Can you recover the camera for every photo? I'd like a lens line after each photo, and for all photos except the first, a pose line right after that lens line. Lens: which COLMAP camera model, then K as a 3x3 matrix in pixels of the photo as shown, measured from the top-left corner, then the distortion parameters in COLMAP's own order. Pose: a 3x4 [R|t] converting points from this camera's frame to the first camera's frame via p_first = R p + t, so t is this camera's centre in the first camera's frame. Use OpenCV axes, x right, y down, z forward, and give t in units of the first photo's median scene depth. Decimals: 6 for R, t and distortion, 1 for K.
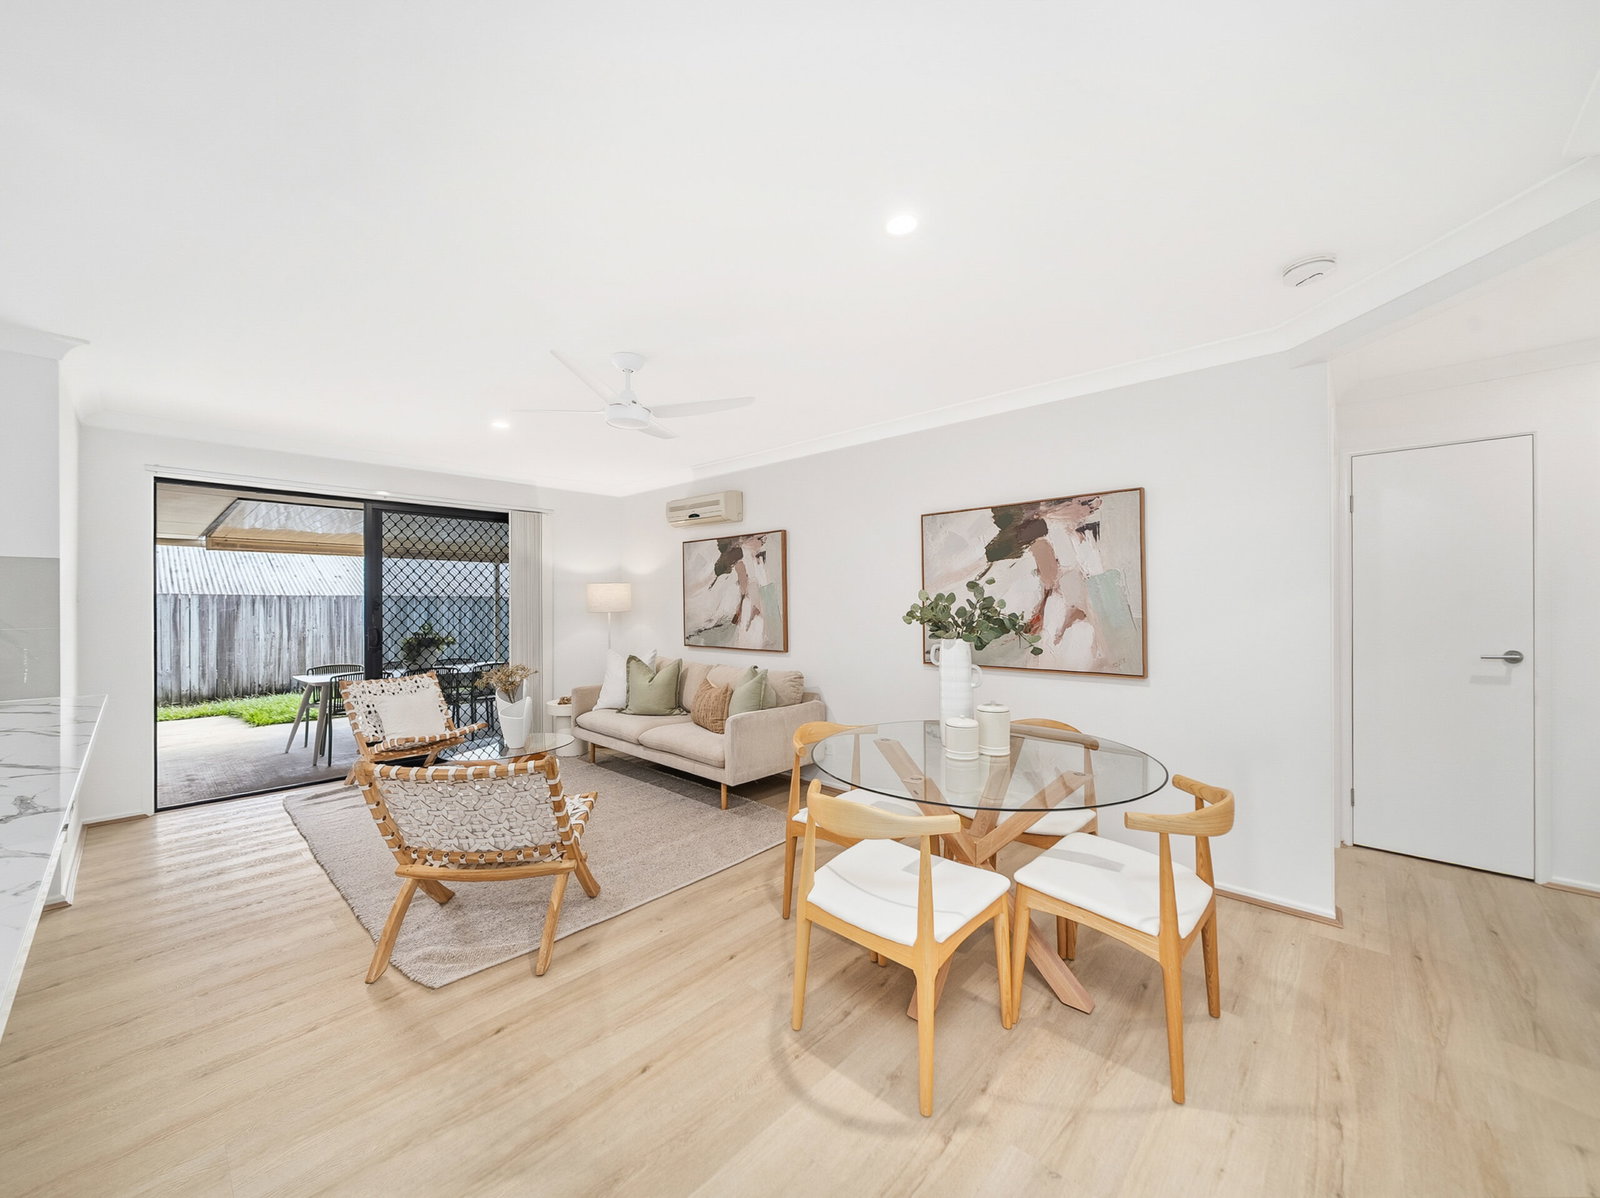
lens RADIAL K [[598.8, 0, 828.9], [0, 598.8, 598.6], [0, 0, 1]] dist [0.000104, -0.000131]
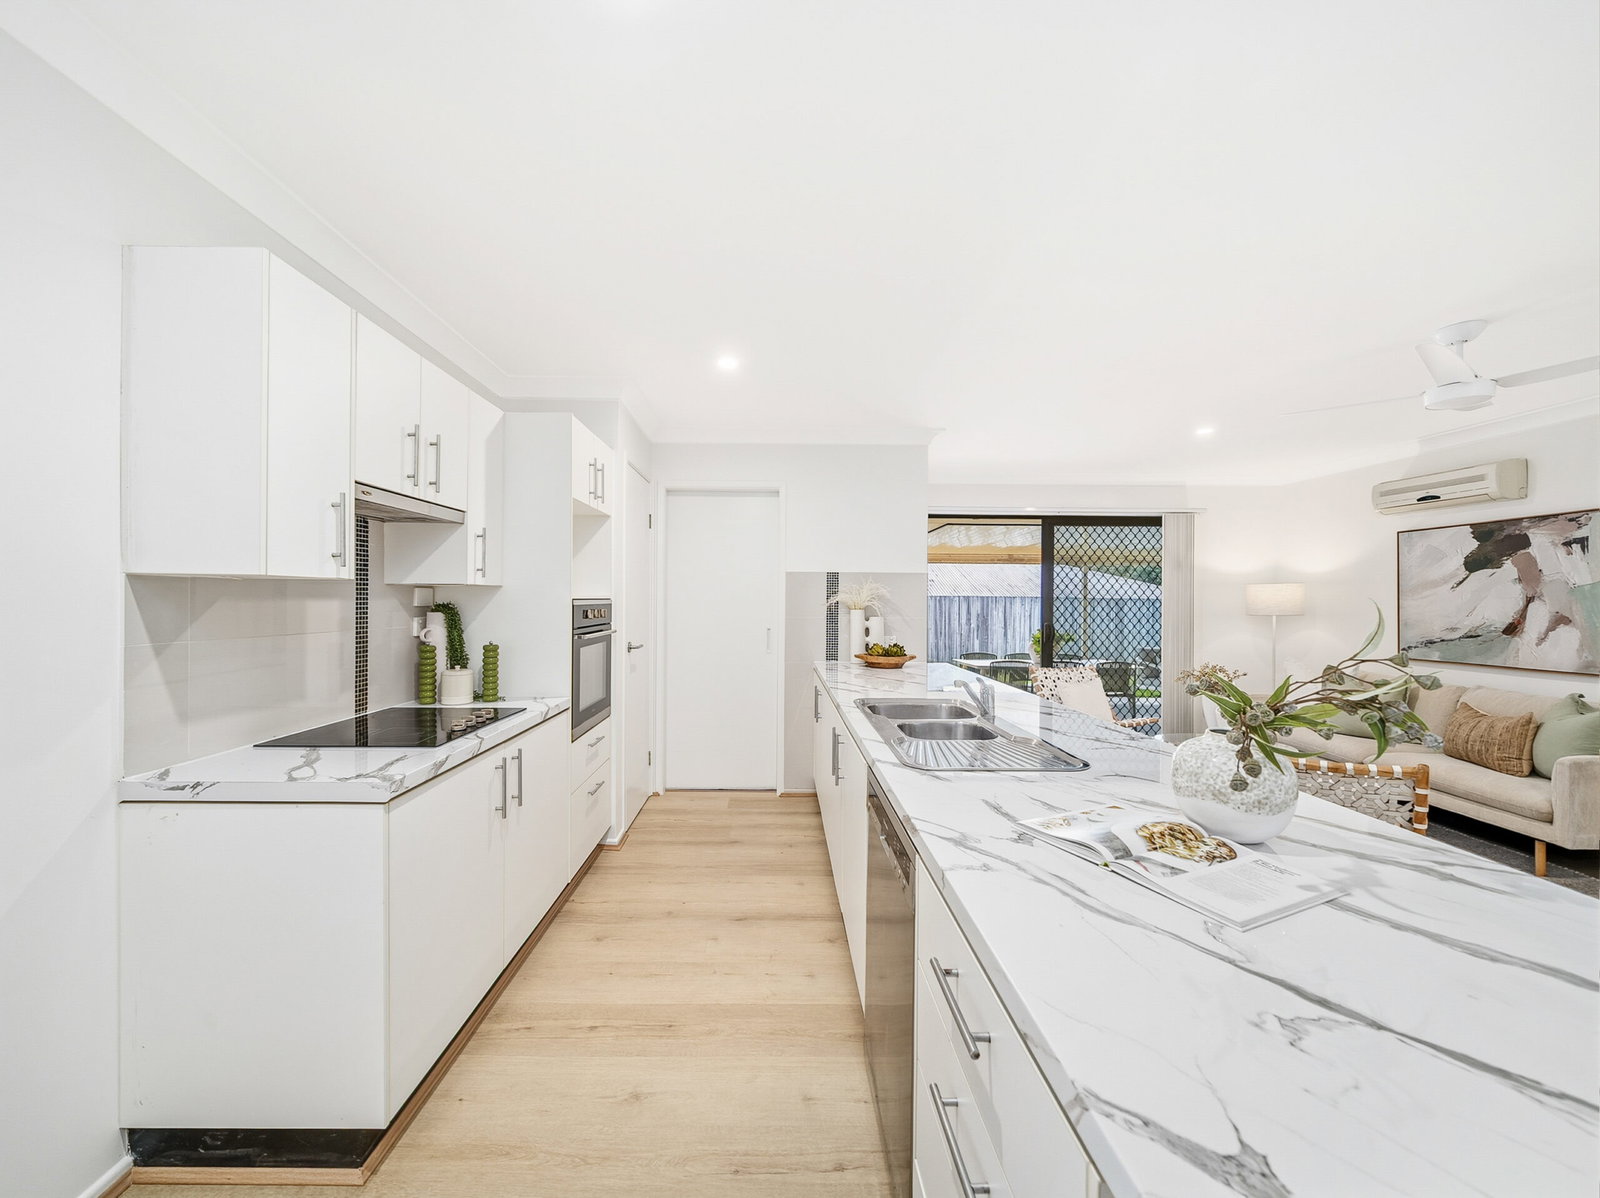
lens RADIAL K [[623.3, 0, 781.4], [0, 623.3, 601.4], [0, 0, 1]] dist [-0.001973, -0.000318]
pose [[0.675289, 0.007731, -0.737512, -0.206540], [-0.004421, 0.999970, 0.006434, -0.001604], [0.737540, -0.001084, 0.675303, -0.216853]]
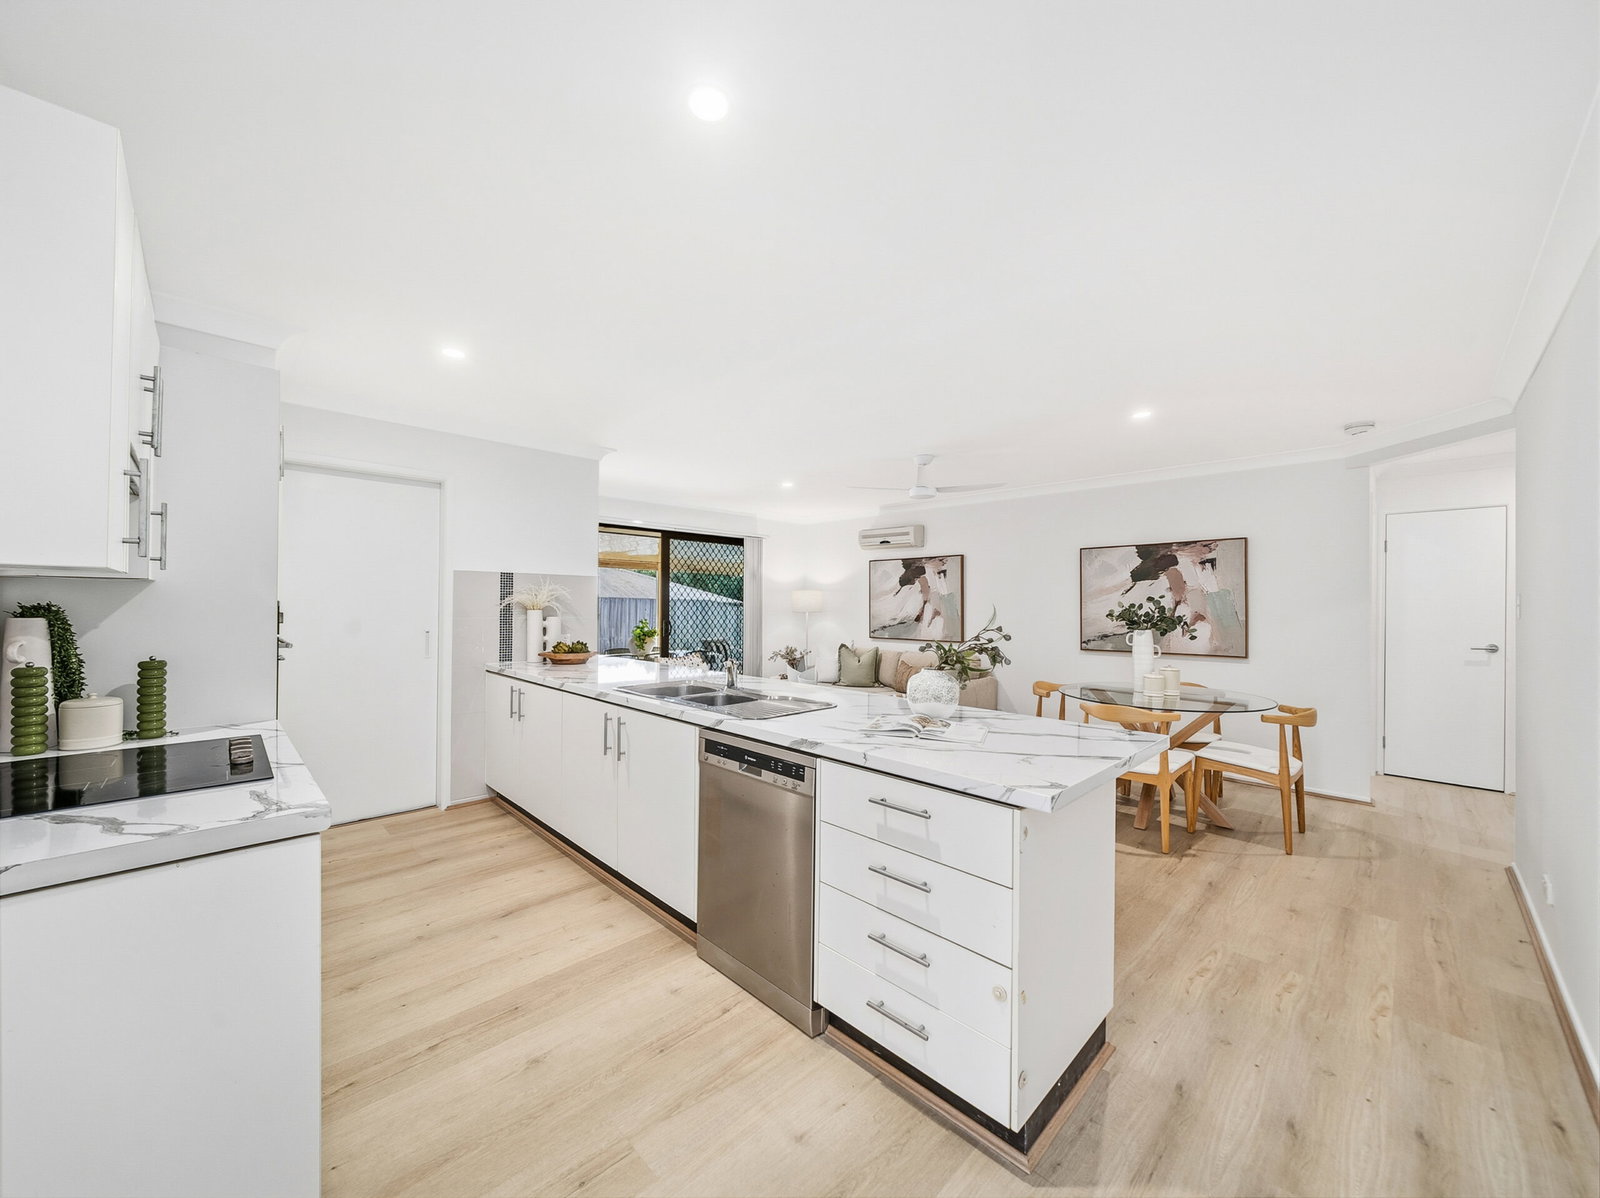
lens RADIAL K [[609.9, 0, 811.7], [0, 609.9, 600.1], [0, 0, 1]] dist [-0.000152, 0.000076]
pose [[0.998842, 0.011708, -0.046675, -0.345047], [-0.011800, 0.999929, -0.001692, -0.002446], [0.046652, 0.002241, 0.998909, -0.418170]]
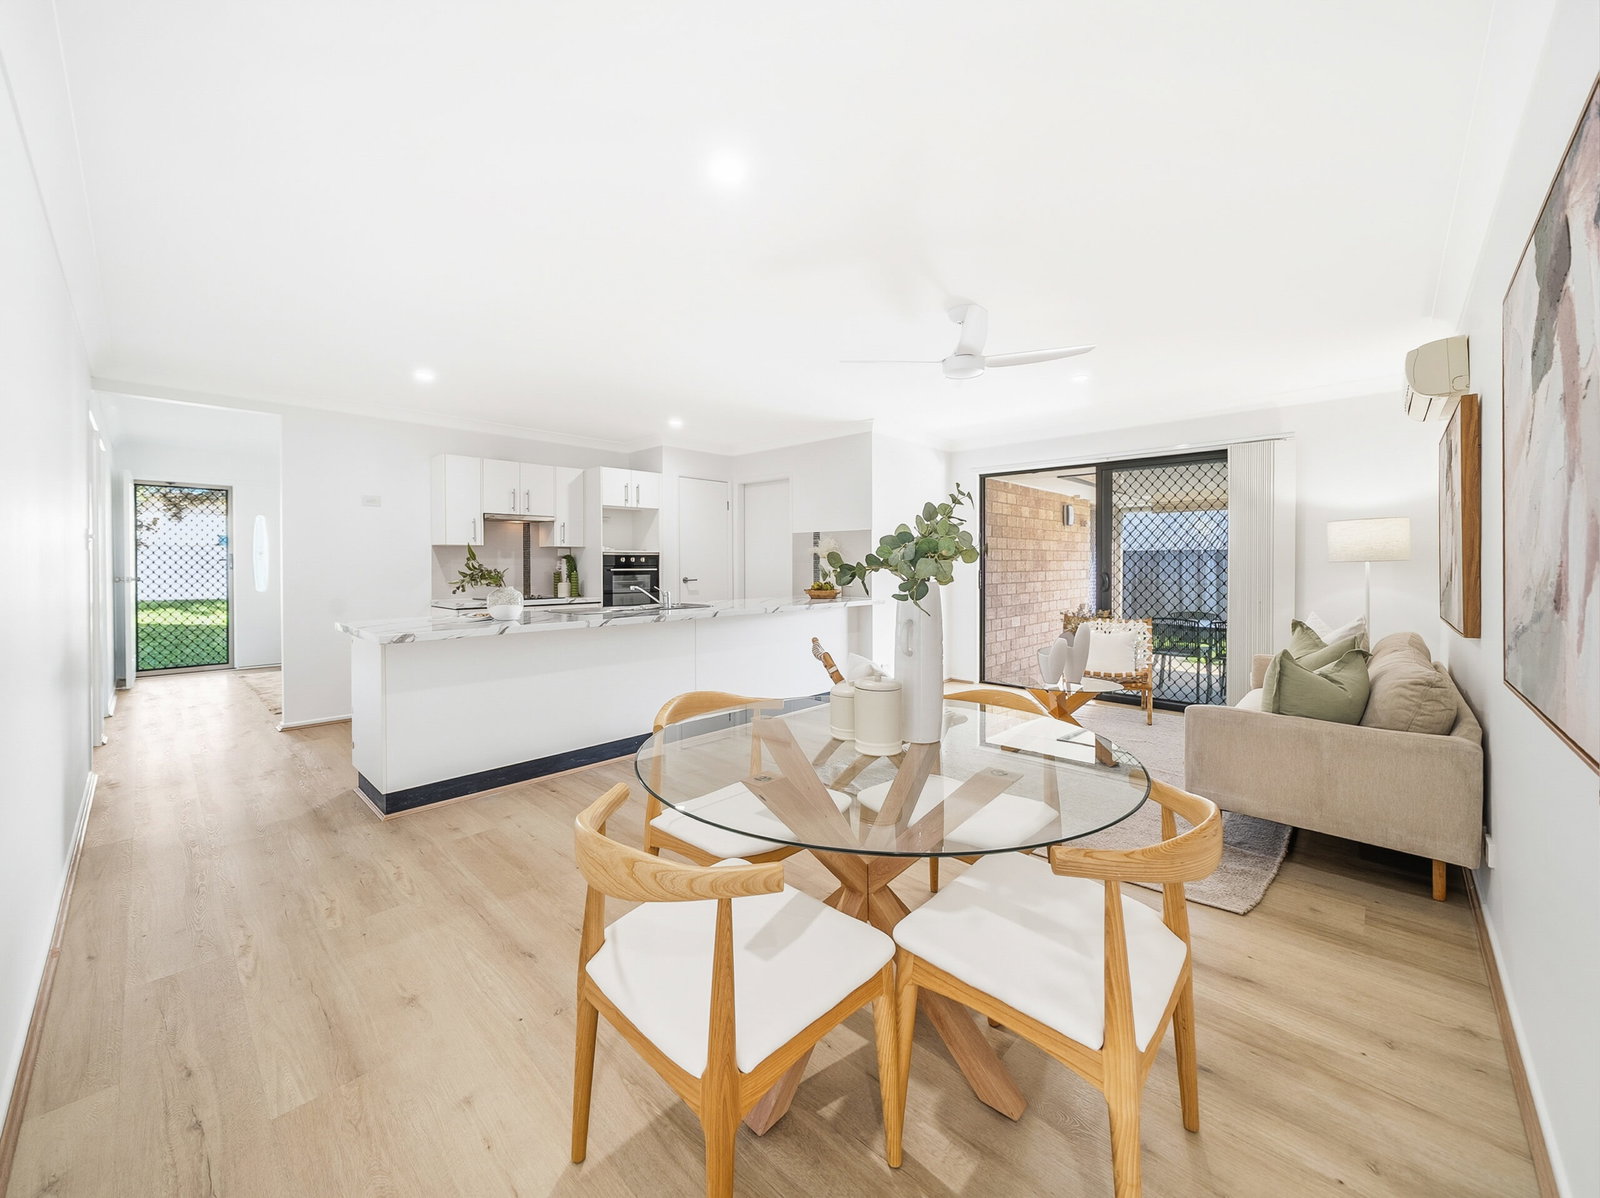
lens RADIAL K [[630.5, 0, 793.5], [0, 630.5, 567.2], [0, 0, 1]] dist [-0.000451, -0.000194]
pose [[-0.039454, 0.010254, -0.999169, 0.499918], [0.005668, 0.999934, 0.010038, 0.021733], [0.999205, -0.005267, -0.039509, 0.474518]]
